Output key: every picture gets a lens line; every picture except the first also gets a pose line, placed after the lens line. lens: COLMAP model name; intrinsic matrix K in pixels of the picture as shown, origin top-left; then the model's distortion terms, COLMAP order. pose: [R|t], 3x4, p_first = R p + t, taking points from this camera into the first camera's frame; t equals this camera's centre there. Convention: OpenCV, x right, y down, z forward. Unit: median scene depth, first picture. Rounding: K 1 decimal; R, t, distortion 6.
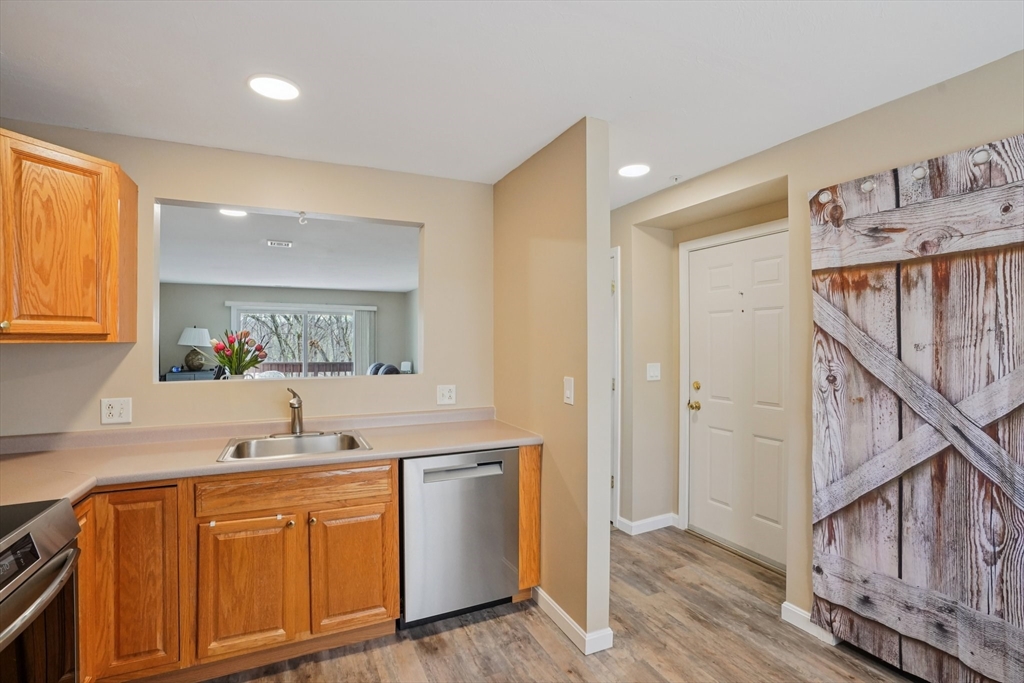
lens RADIAL K [[480.5, 0, 512.0], [0, 480.5, 328.1], [0, 0, 1]] dist [-0.065326, 0.021966]
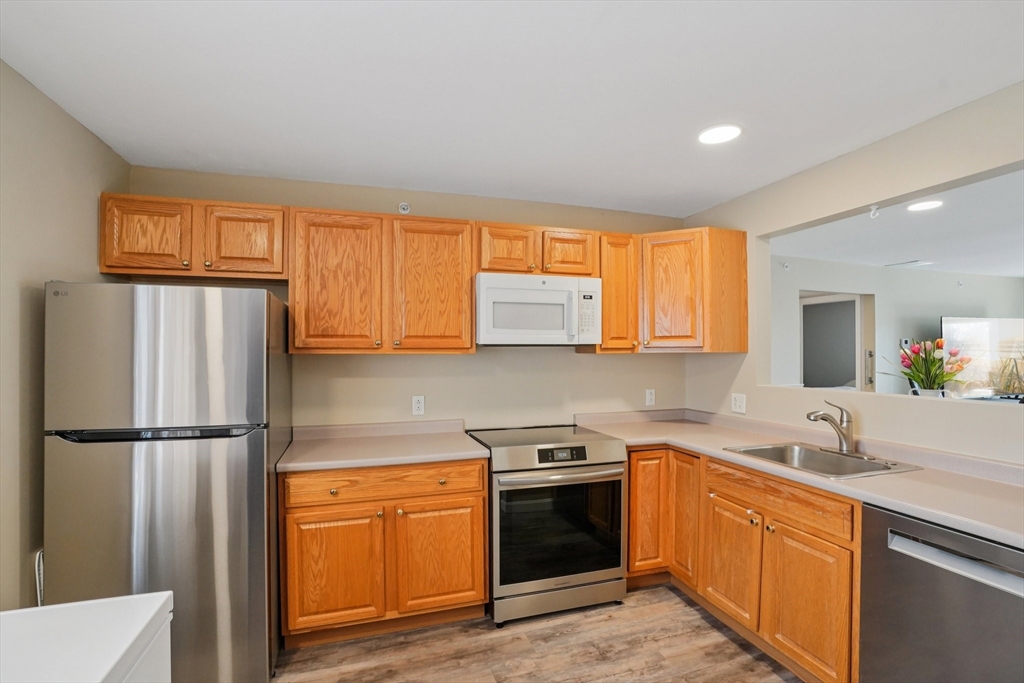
lens RADIAL K [[474.6, 0, 508.4], [0, 474.6, 338.2], [0, 0, 1]] dist [-0.061578, 0.024143]
pose [[-0.135562, -0.021772, -0.990530, 0.699960], [0.024674, 0.999374, -0.025343, 0.008724], [0.990462, -0.027875, -0.134940, 0.623269]]
